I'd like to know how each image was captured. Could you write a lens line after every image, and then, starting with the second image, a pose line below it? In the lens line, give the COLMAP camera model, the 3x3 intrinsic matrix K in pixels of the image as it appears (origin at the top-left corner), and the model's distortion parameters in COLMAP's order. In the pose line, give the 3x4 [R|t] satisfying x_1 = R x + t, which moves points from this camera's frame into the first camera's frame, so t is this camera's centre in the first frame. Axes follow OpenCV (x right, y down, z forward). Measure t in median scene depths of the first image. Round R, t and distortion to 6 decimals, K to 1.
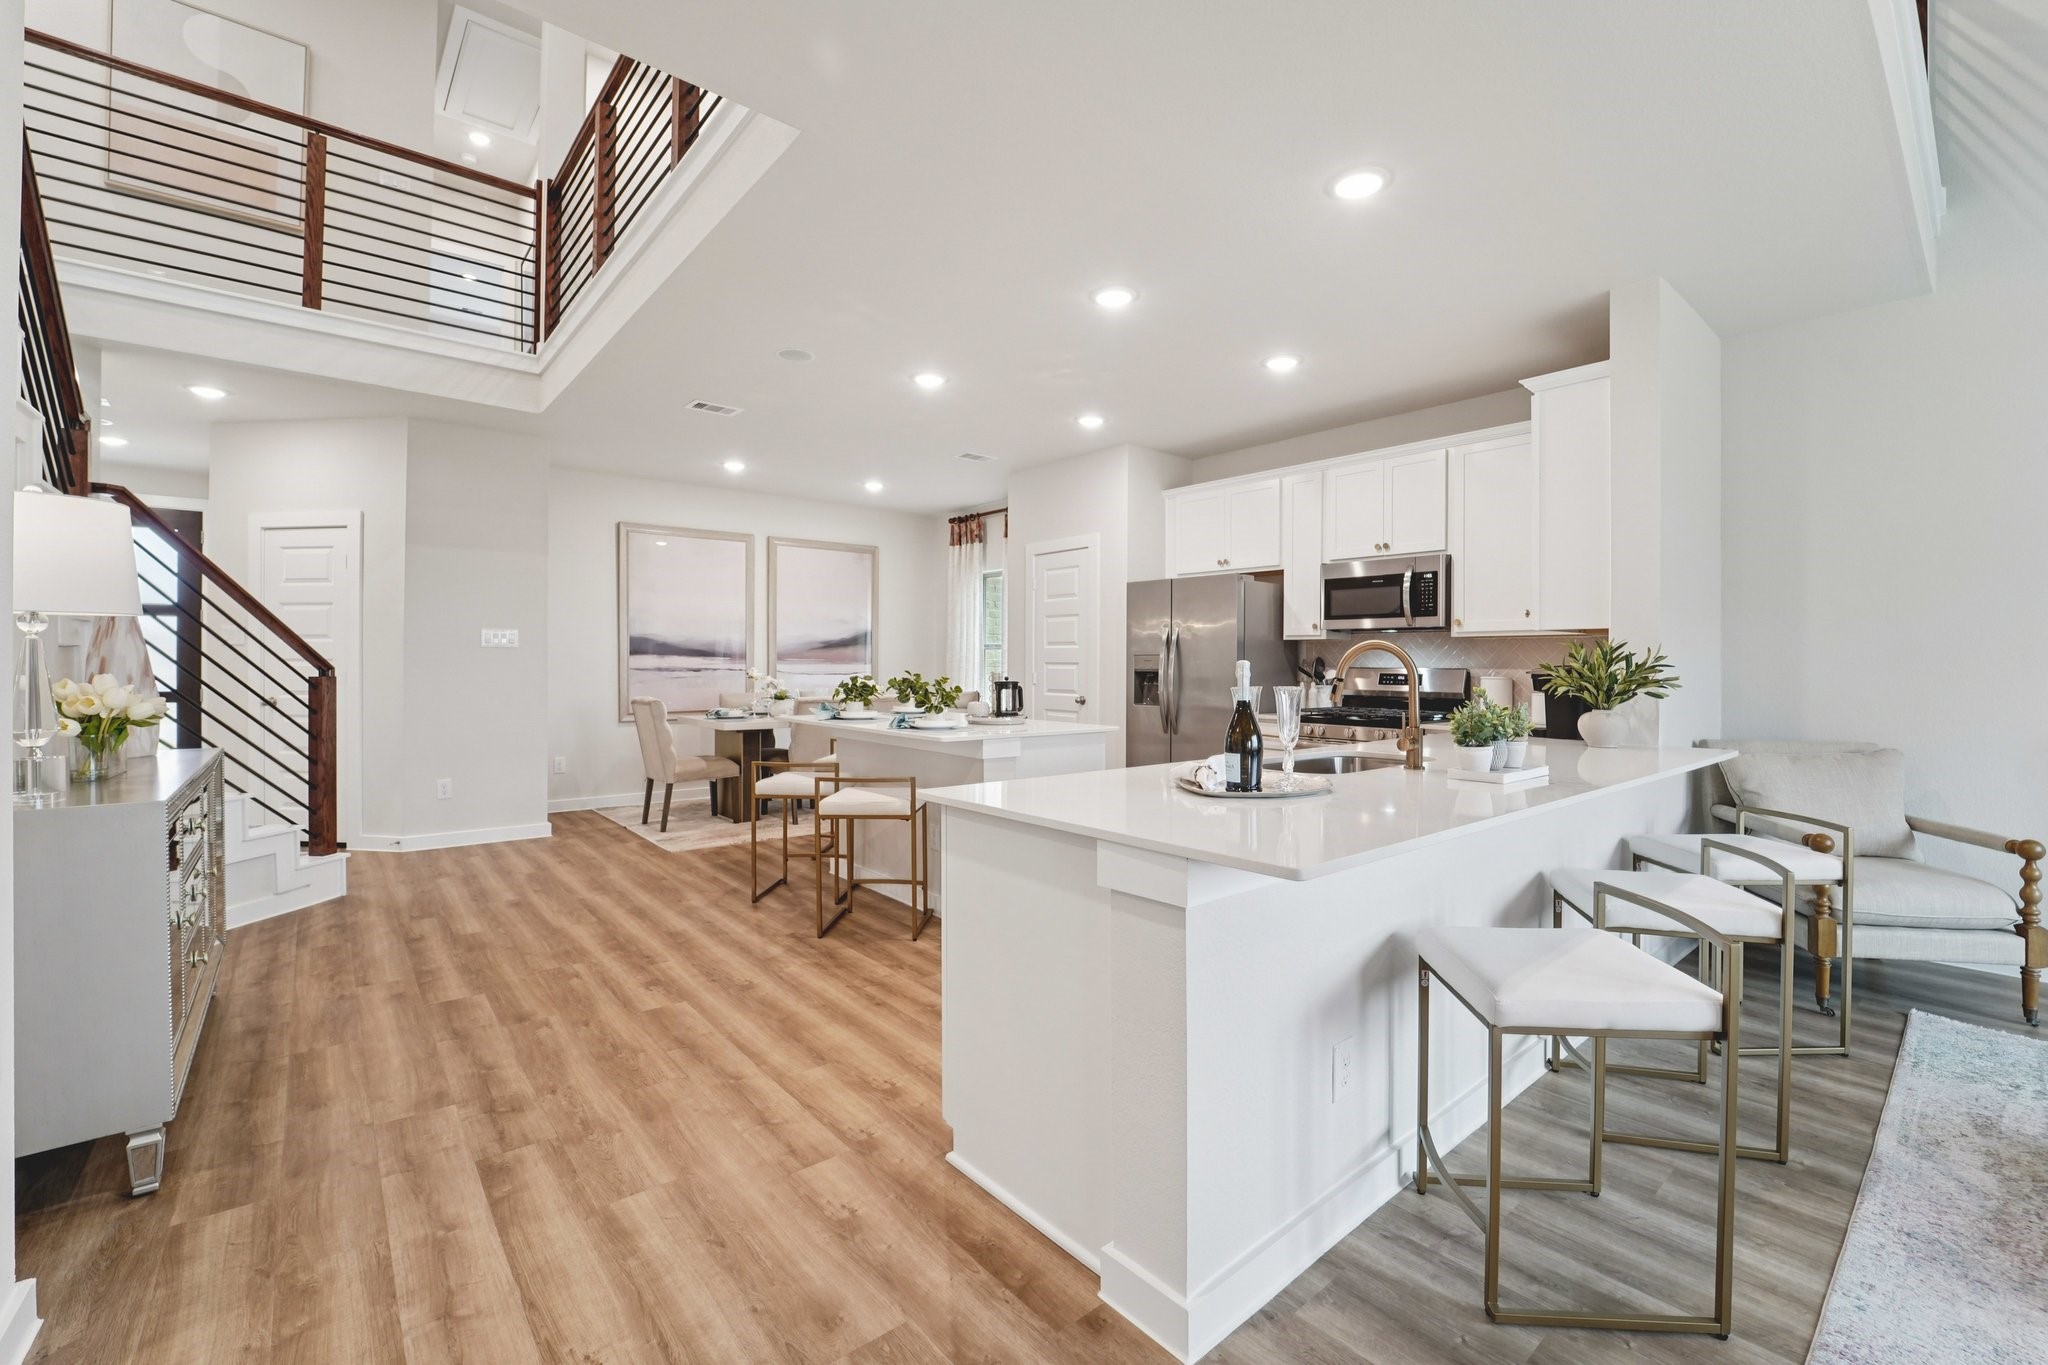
lens RADIAL K [[851.1, 0, 1027.8], [0, 851.1, 669.2], [0, 0, 1]] dist [-0.024193, 0.001348]
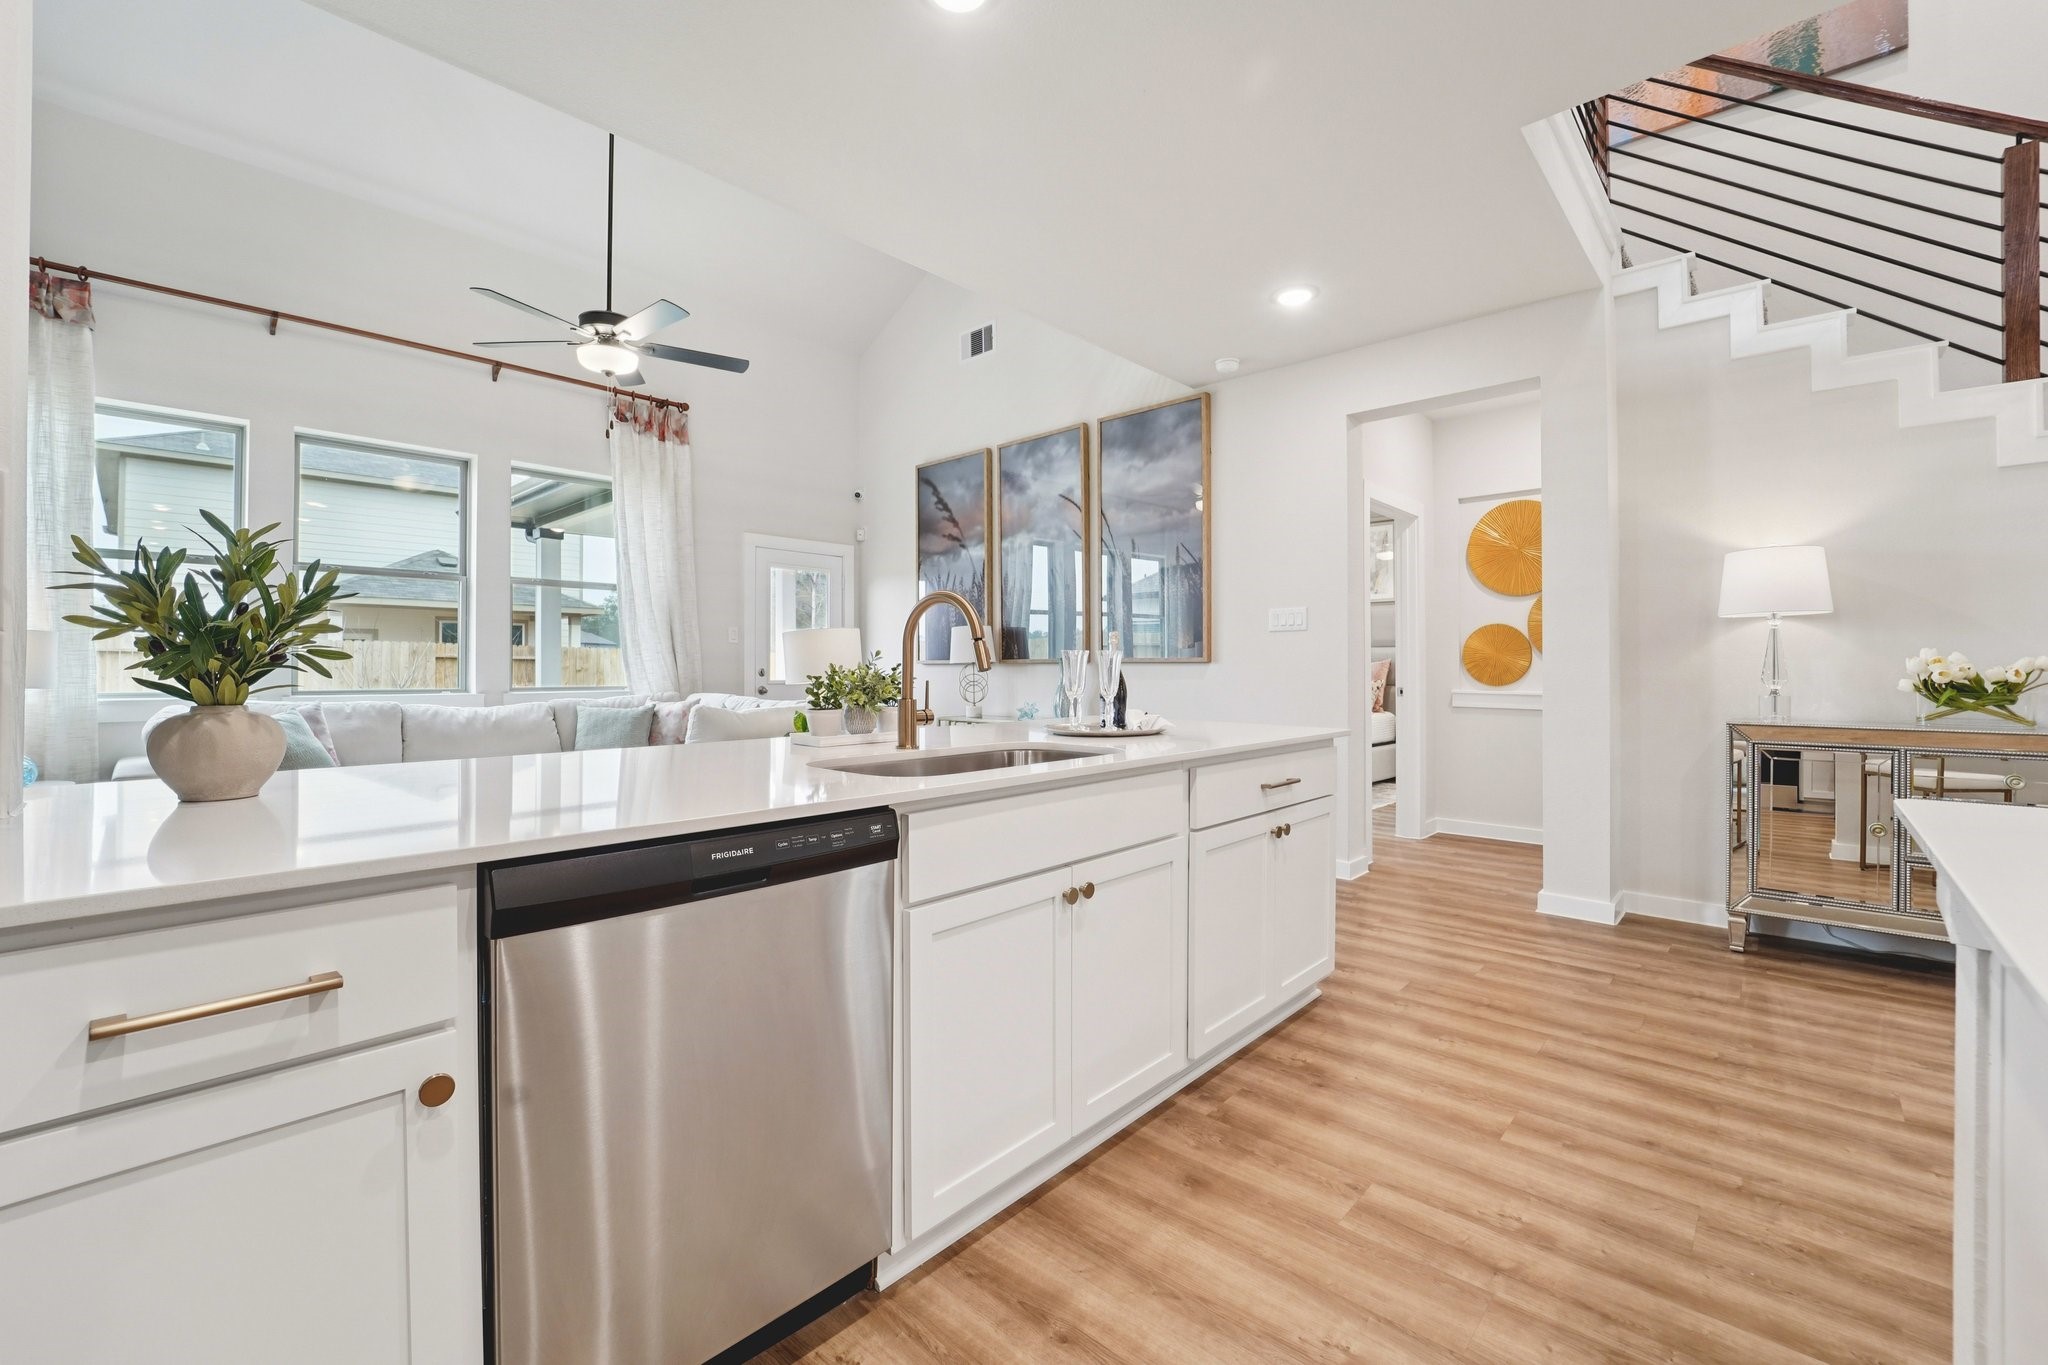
lens RADIAL K [[851.1, 0, 1031.2], [0, 851.1, 668.6], [0, 0, 1]] dist [-0.024193, 0.001348]
pose [[-0.991428, -0.005056, -0.130559, 0.271401], [-0.005812, 0.999968, 0.005412, 0.020073], [0.130528, 0.006124, -0.991426, 1.114827]]
